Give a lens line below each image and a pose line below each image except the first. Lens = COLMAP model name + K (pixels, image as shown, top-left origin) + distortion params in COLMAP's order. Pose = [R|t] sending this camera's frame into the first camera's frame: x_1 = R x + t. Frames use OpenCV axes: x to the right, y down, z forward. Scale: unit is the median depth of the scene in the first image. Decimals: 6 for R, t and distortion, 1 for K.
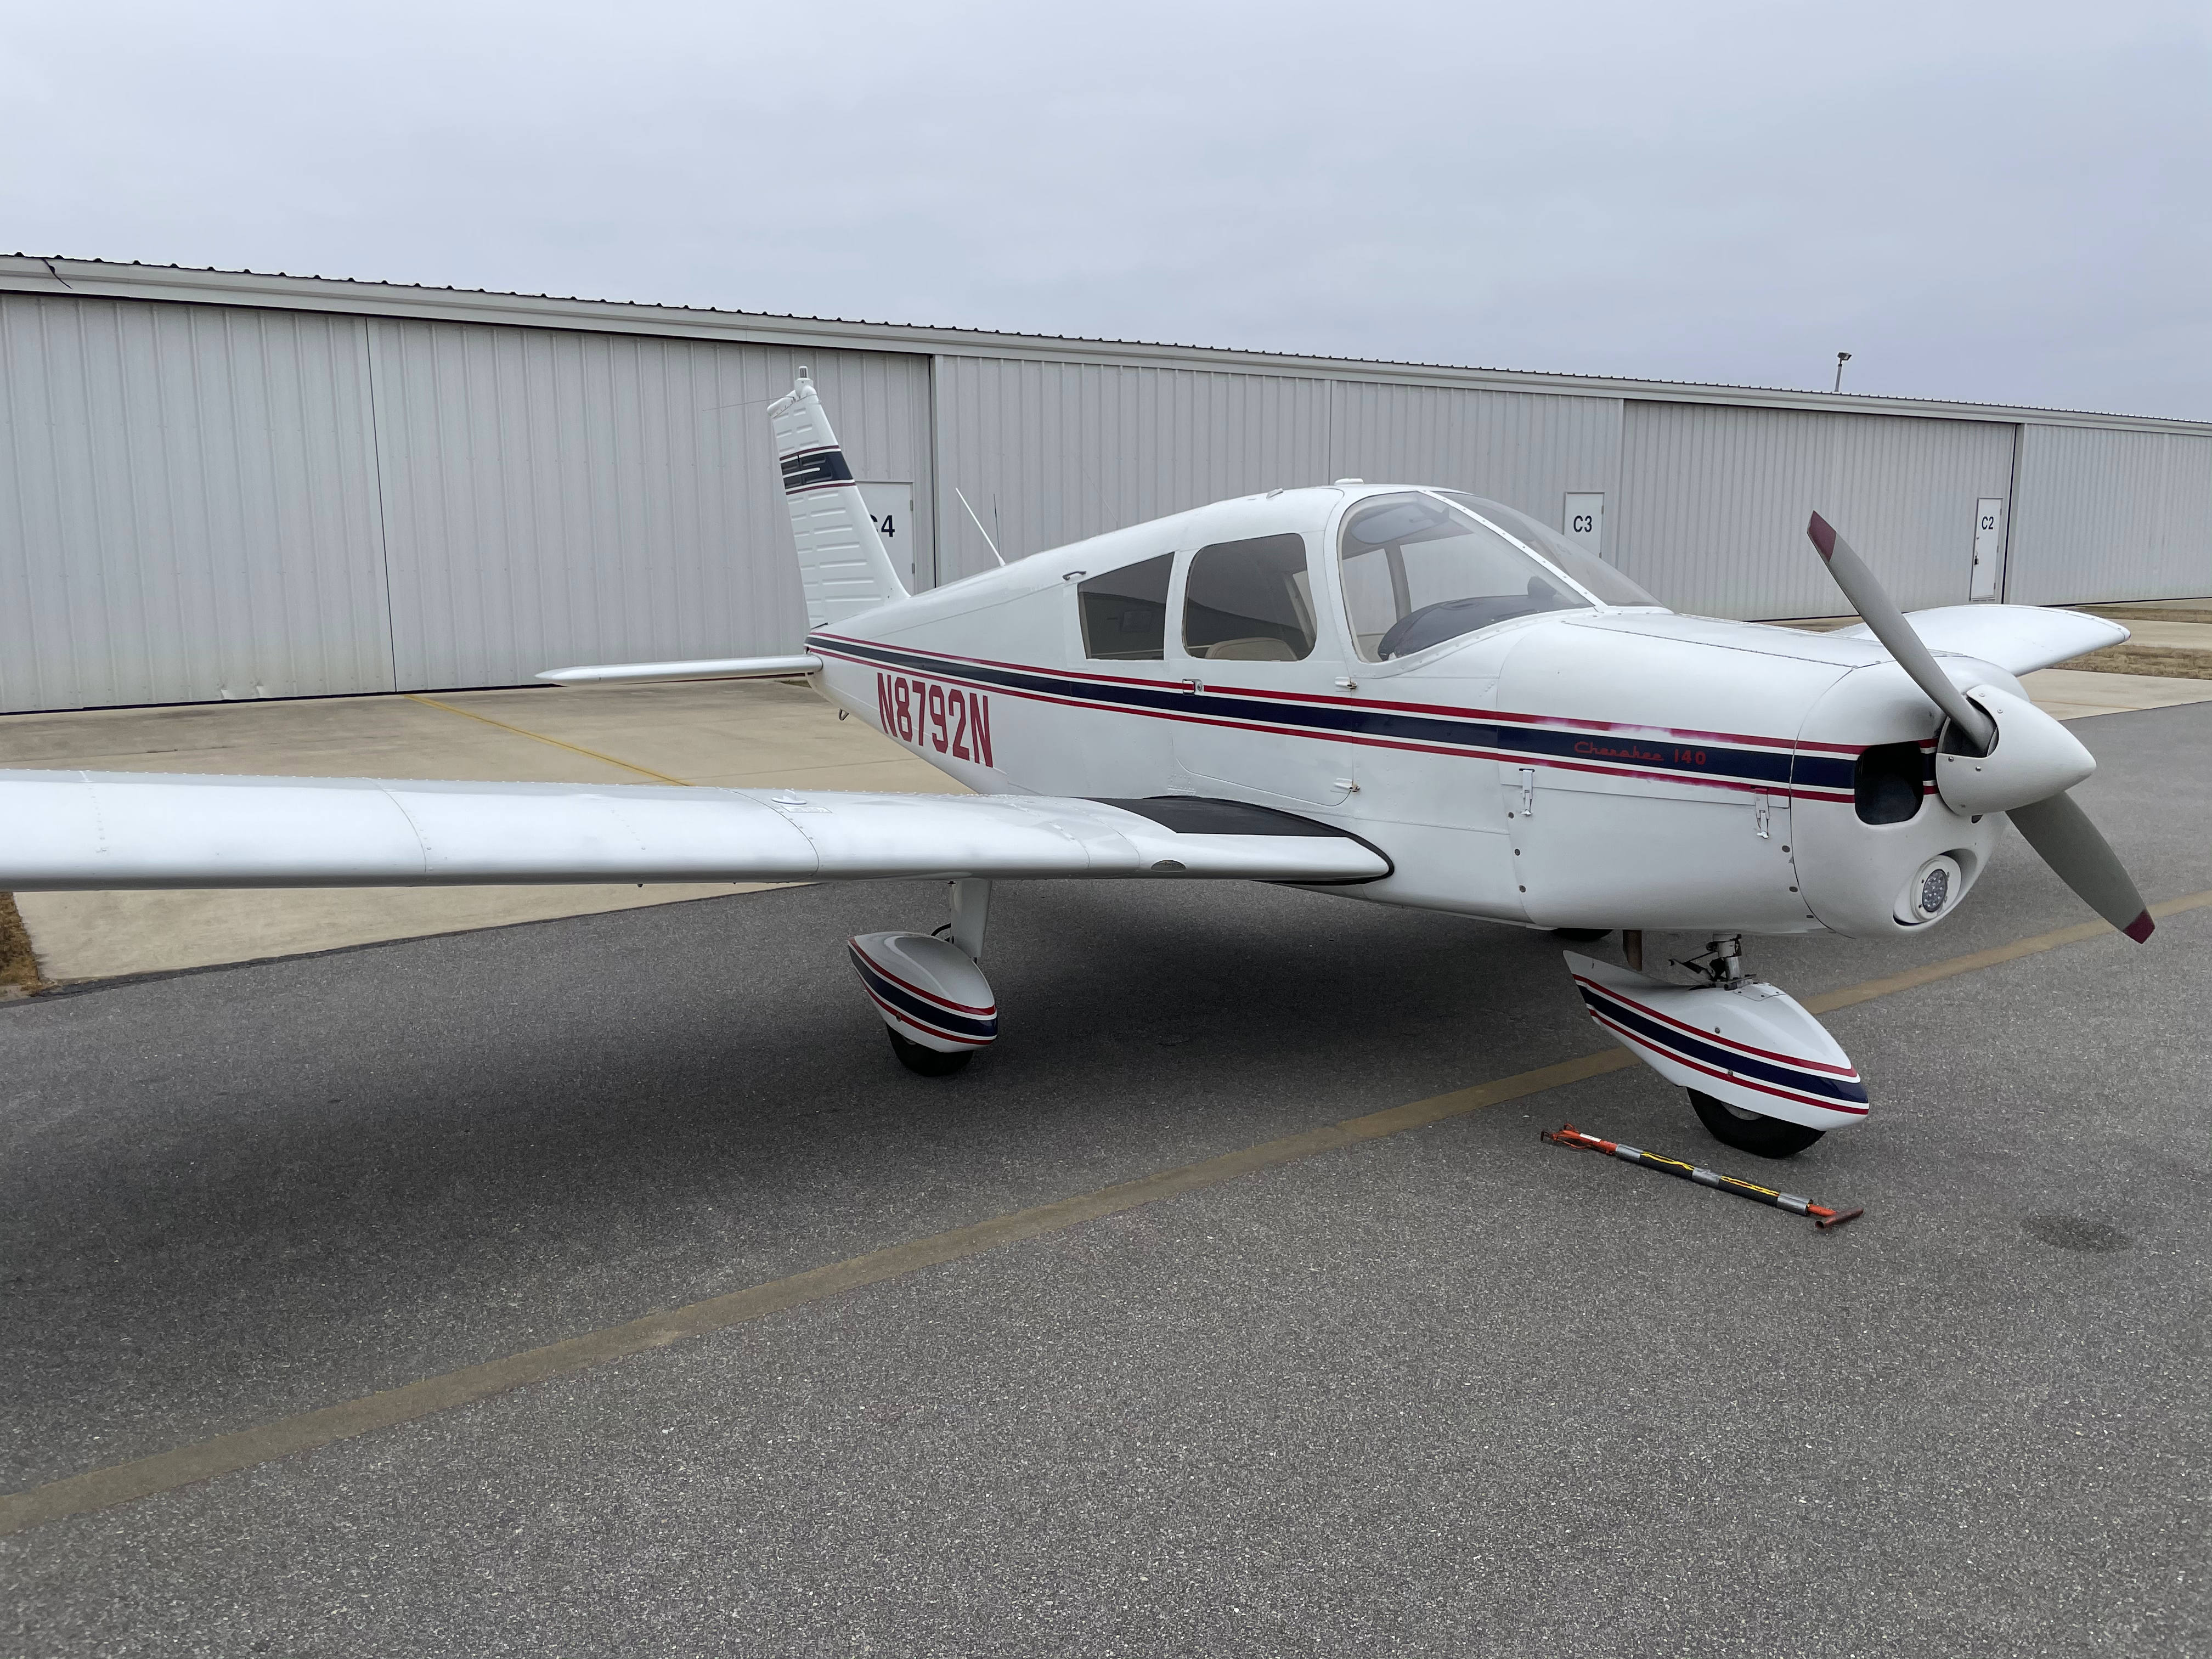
lens RADIAL K [[1678.8, 0, 1109.5], [0, 1678.8, 818.9], [0, 0, 1]] dist [0.080821, -0.111499]
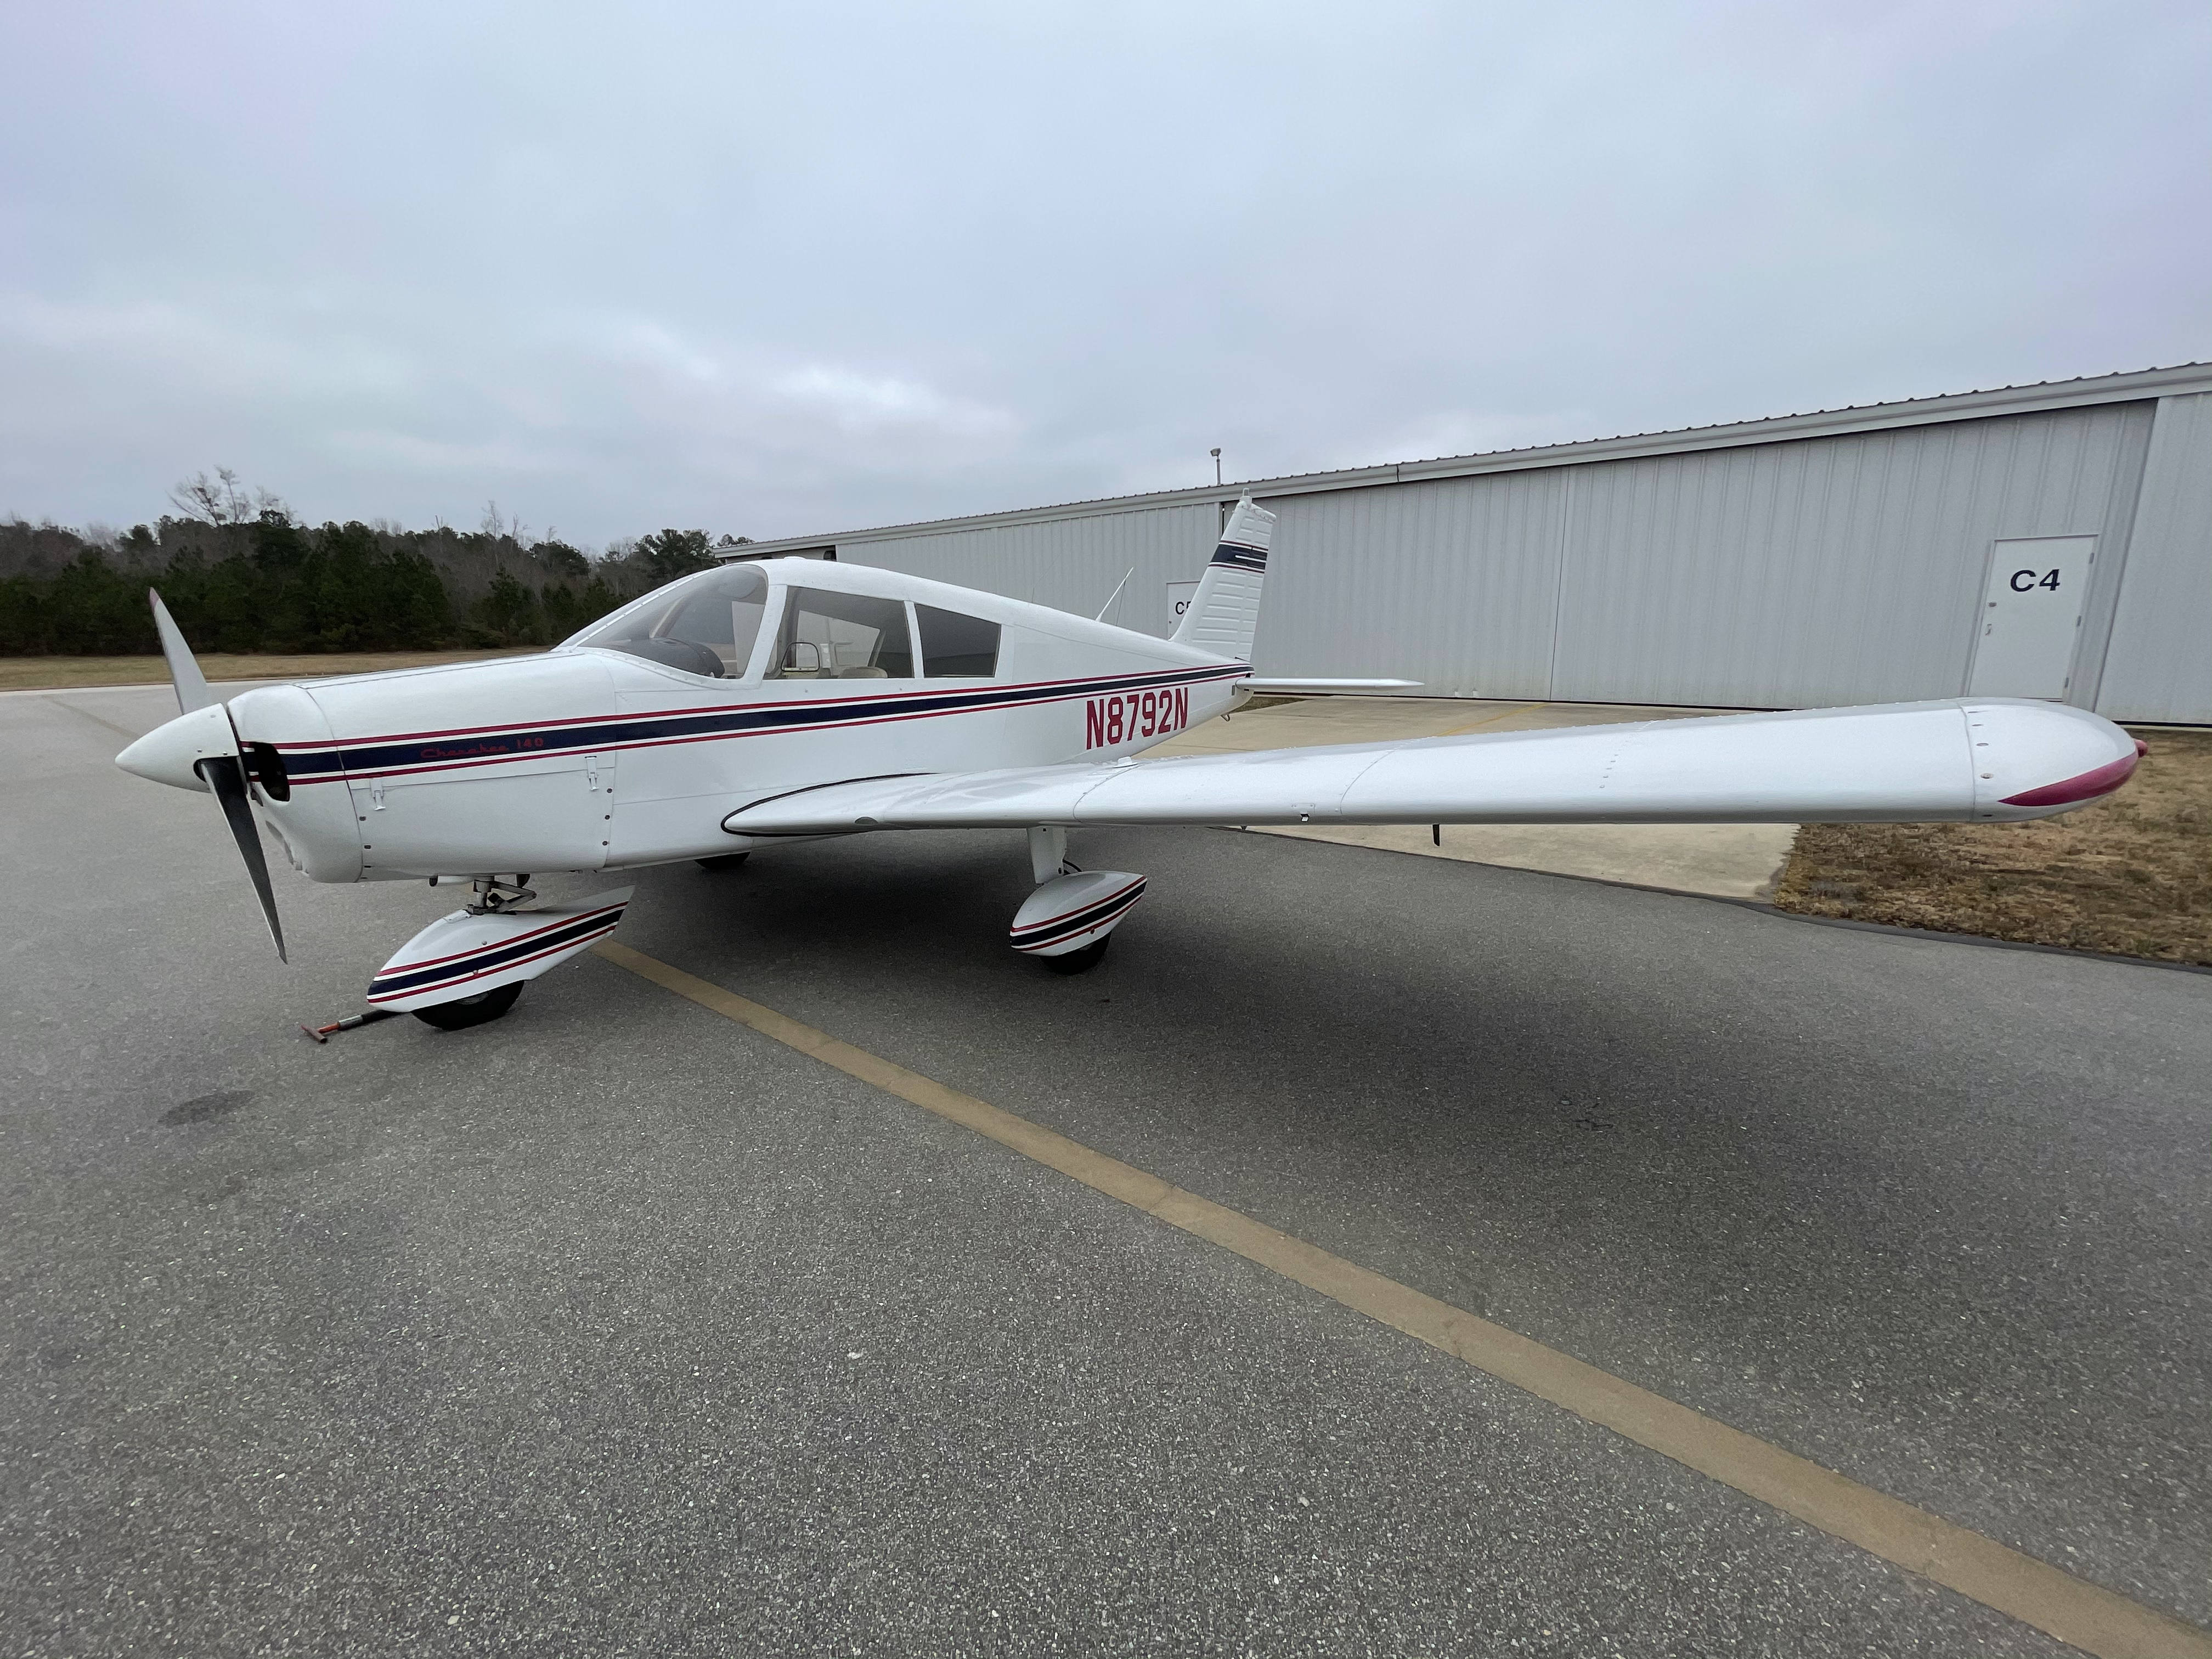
lens RADIAL K [[930.0, 0, 1093.2], [0, 930.0, 822.8], [0, 0, 1]] dist [-0.001012, -0.000456]
pose [[0.261168, 0.199725, -0.944405, 1.192853], [-0.140059, 0.975848, 0.167642, -0.175181], [0.955078, 0.088490, 0.282834, 1.220653]]
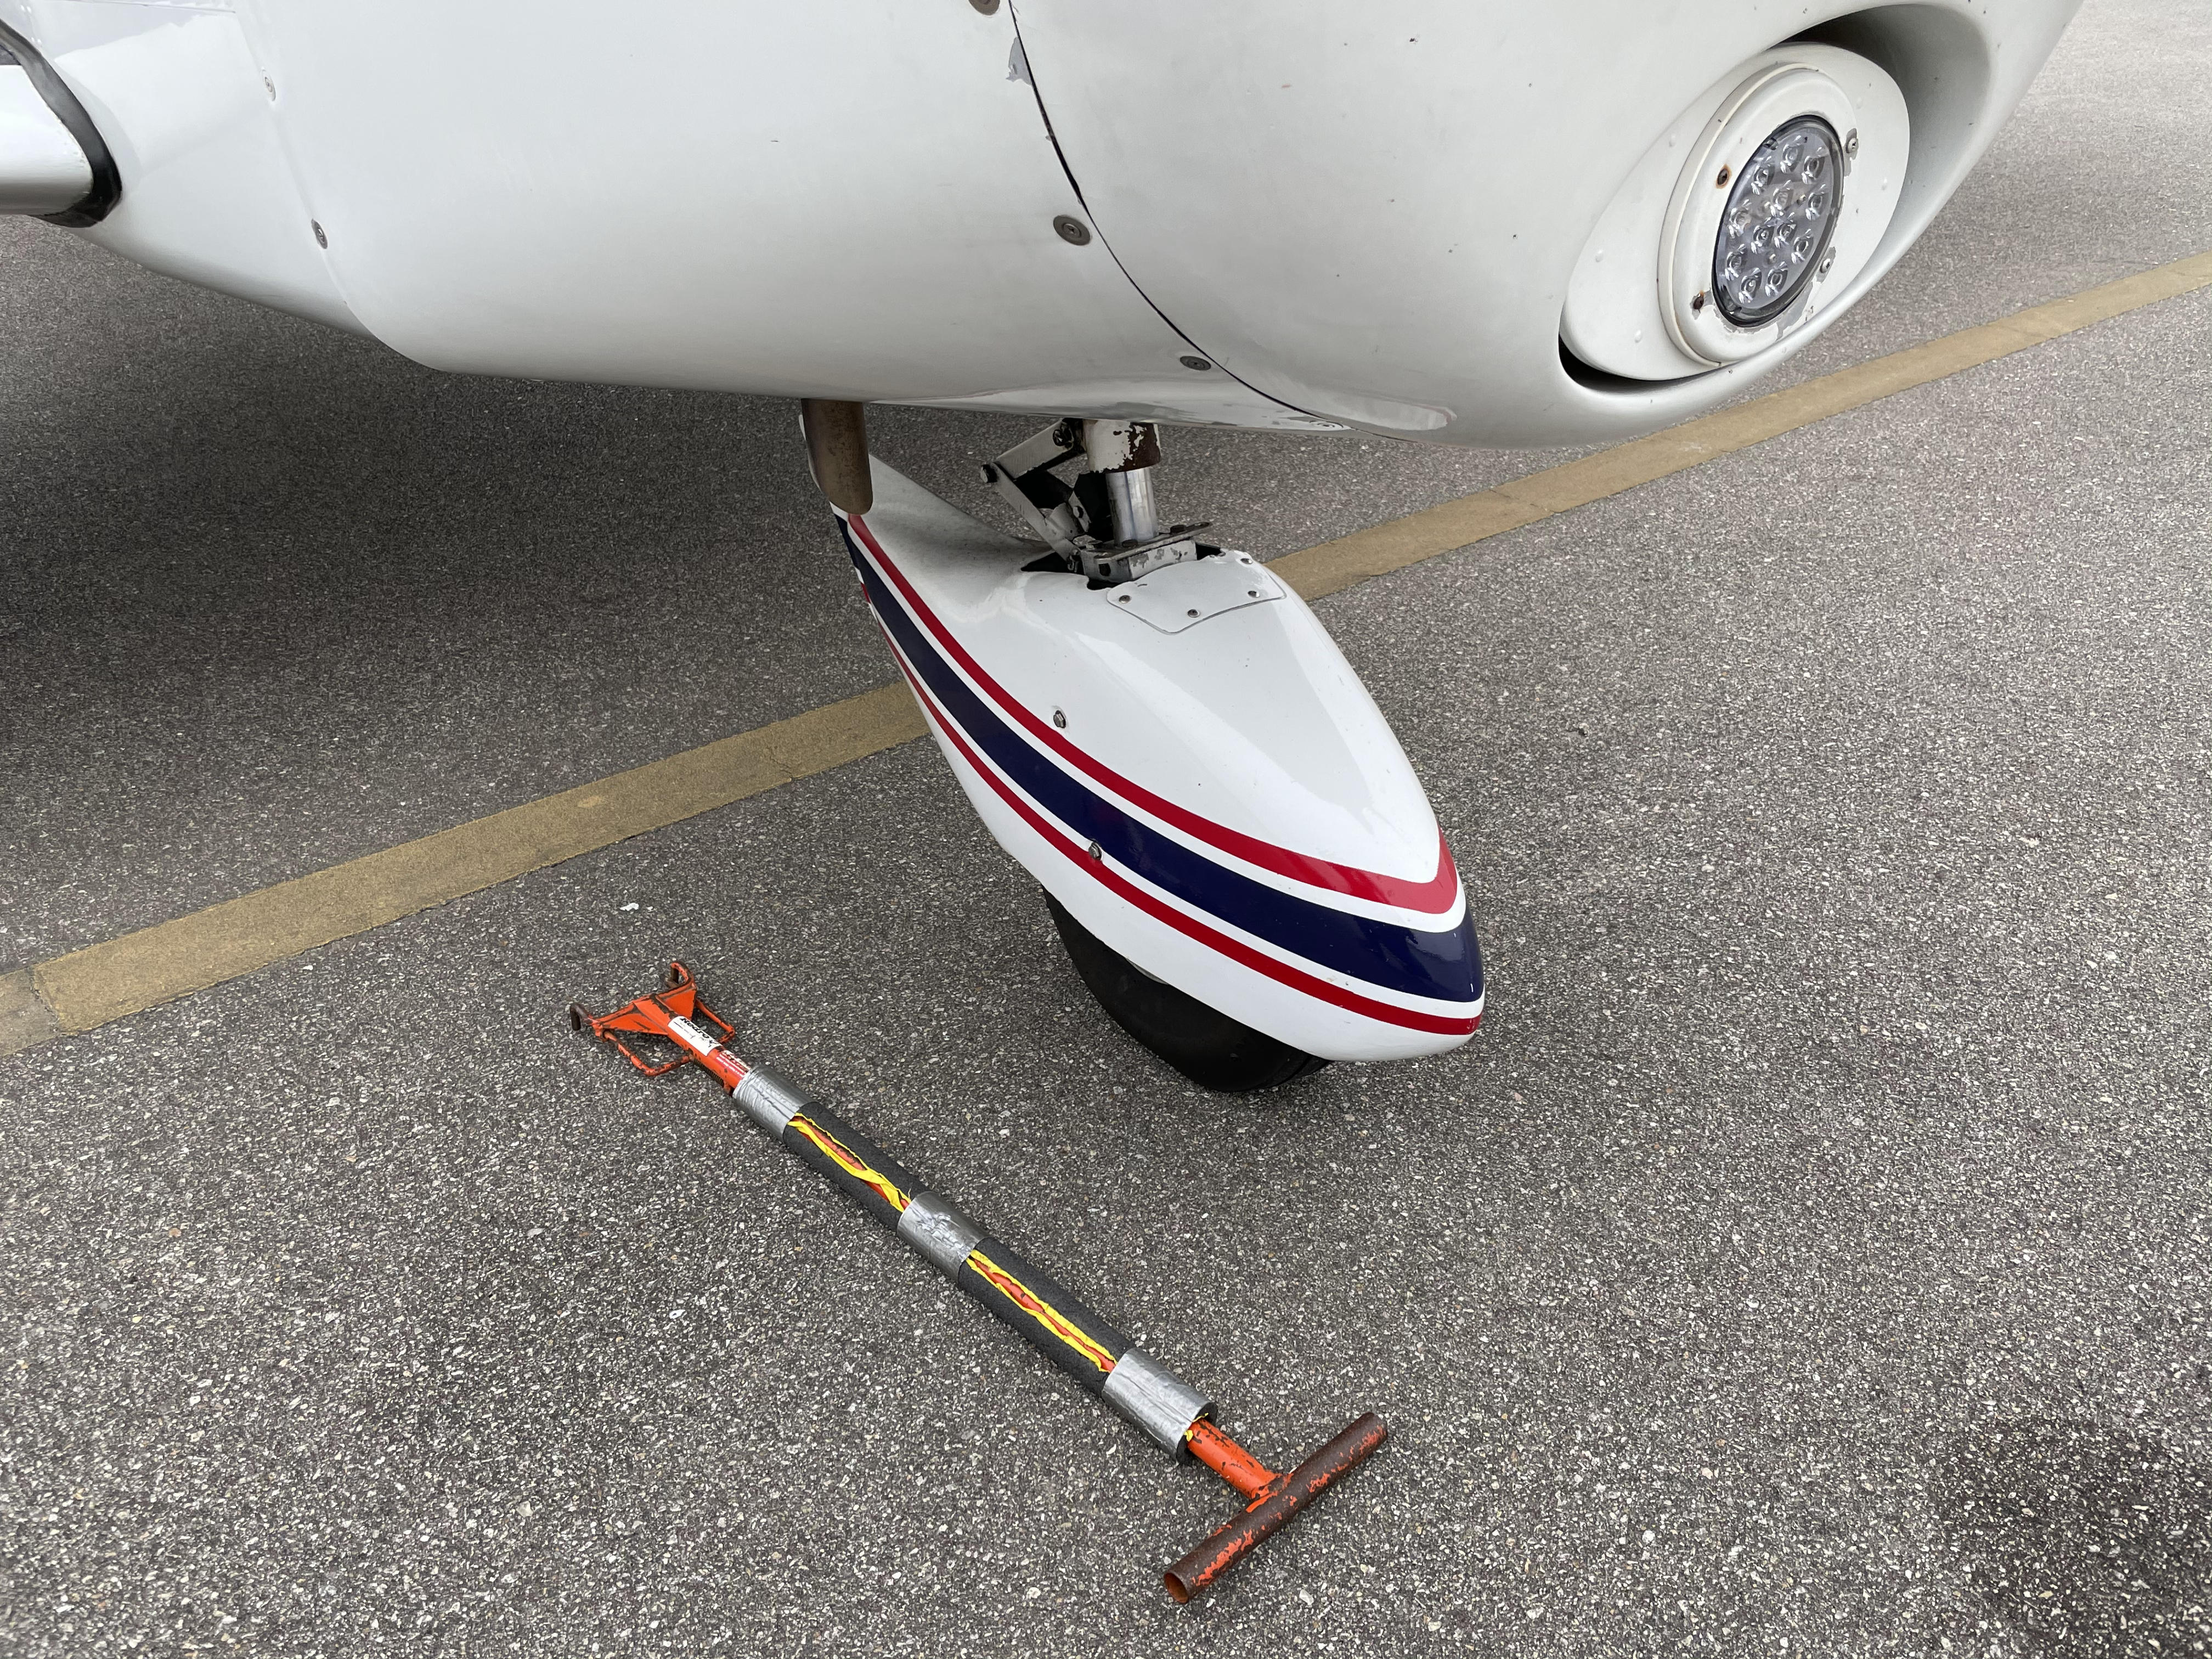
lens RADIAL K [[1769.7, 0, 1118.8], [0, 1769.7, 795.9], [0, 0, 1]] dist [0.034294, -0.018609]
pose [[0.998296, -0.029531, 0.050335, 0.334969], [0.010374, 0.938575, 0.344919, 0.027120], [-0.057429, -0.343809, 0.937282, 0.661945]]
